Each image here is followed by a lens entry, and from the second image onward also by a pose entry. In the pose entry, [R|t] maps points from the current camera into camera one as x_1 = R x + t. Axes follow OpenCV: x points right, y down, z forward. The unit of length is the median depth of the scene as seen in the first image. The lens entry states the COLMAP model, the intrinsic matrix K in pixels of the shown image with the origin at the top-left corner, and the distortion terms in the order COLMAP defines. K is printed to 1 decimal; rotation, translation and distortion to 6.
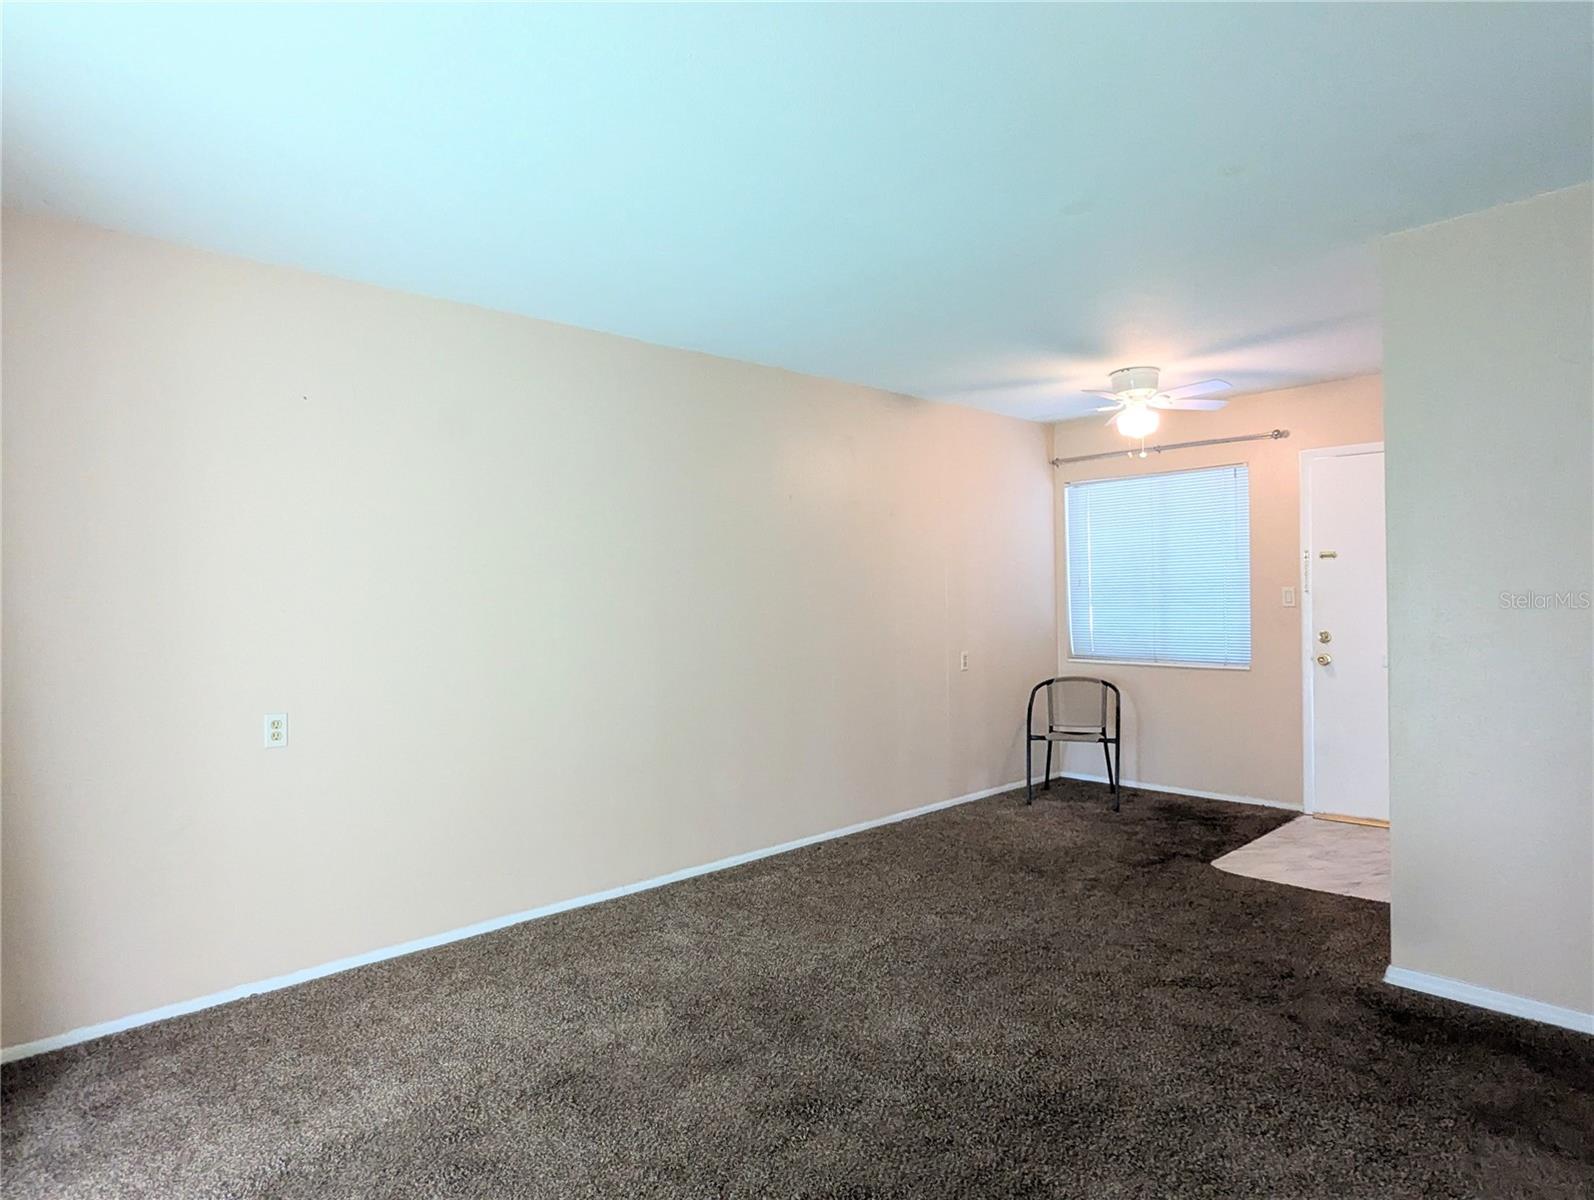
lens RADIAL K [[960.5, 0, 805.8], [0, 960.5, 599.3], [0, 0, 1]] dist [0.003953, -0.001844]
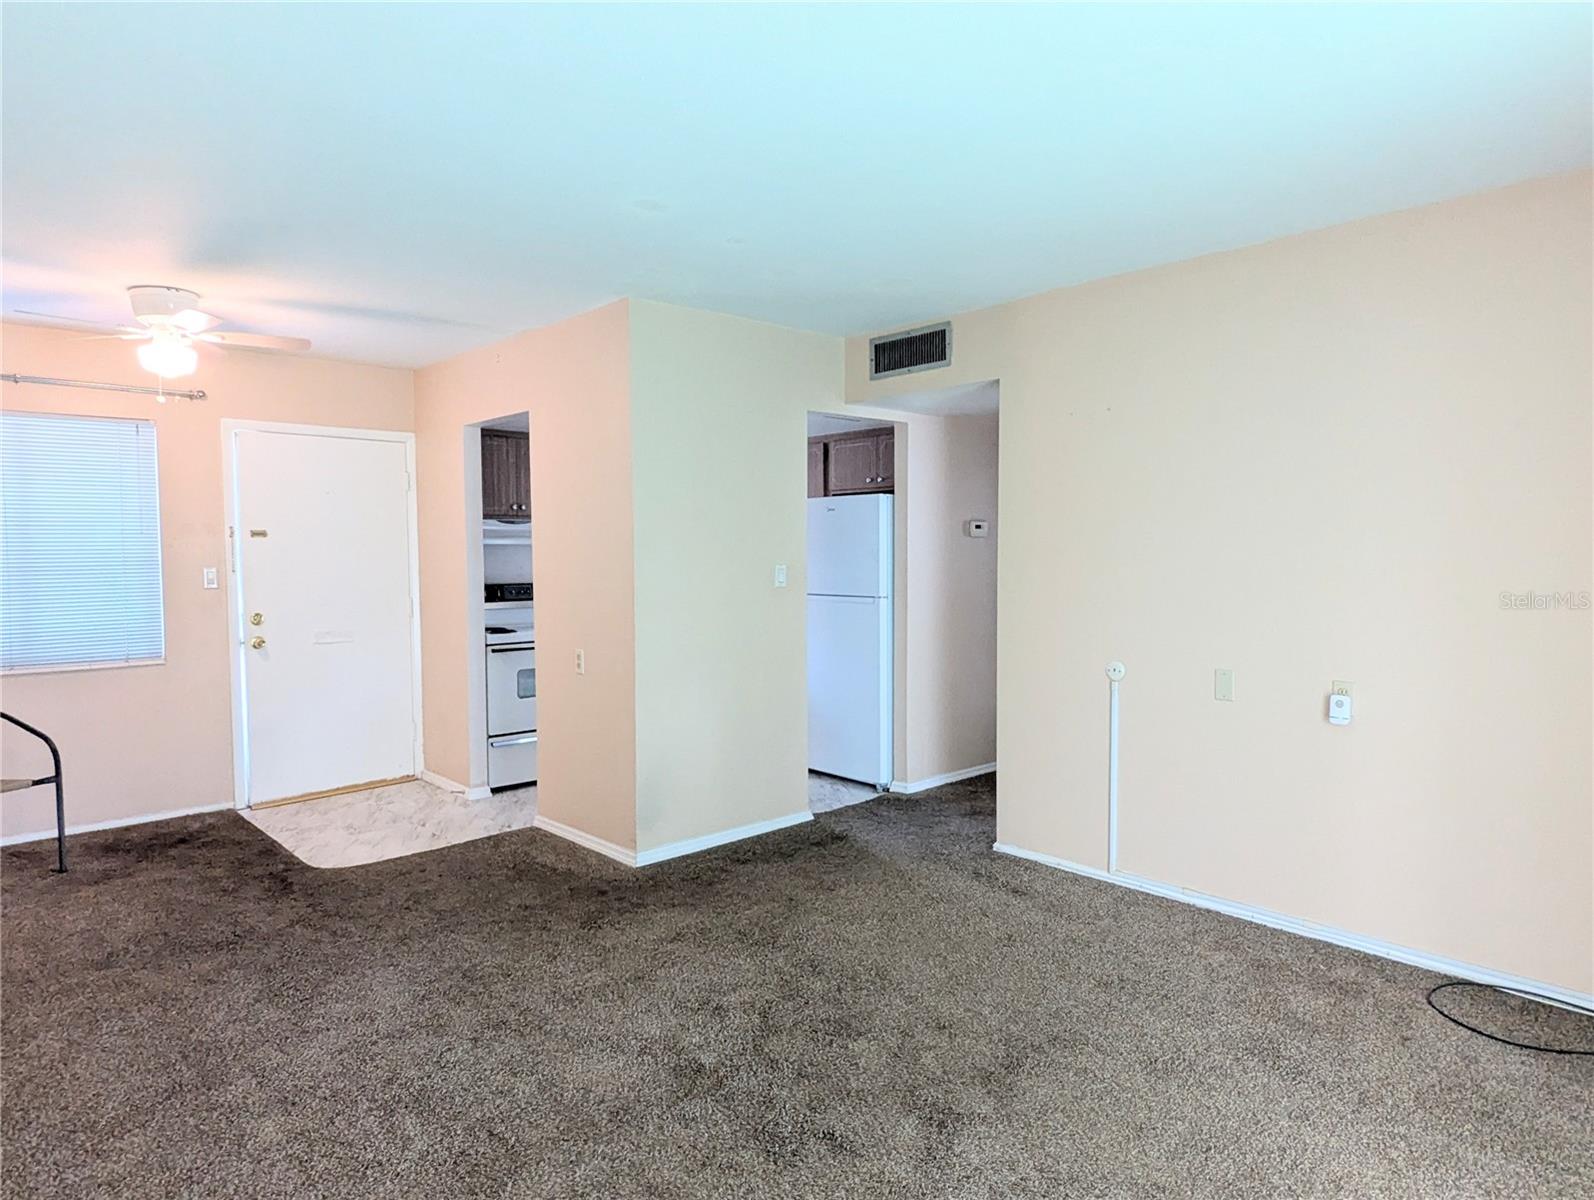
lens RADIAL K [[960.5, 0, 805.8], [0, 960.5, 602.2], [0, 0, 1]] dist [0.003953, -0.001844]
pose [[0.021176, -0.037097, 0.999087, -0.432137], [0.013917, 0.999225, 0.036808, -0.005658], [-0.999679, 0.013125, 0.021675, 0.459480]]
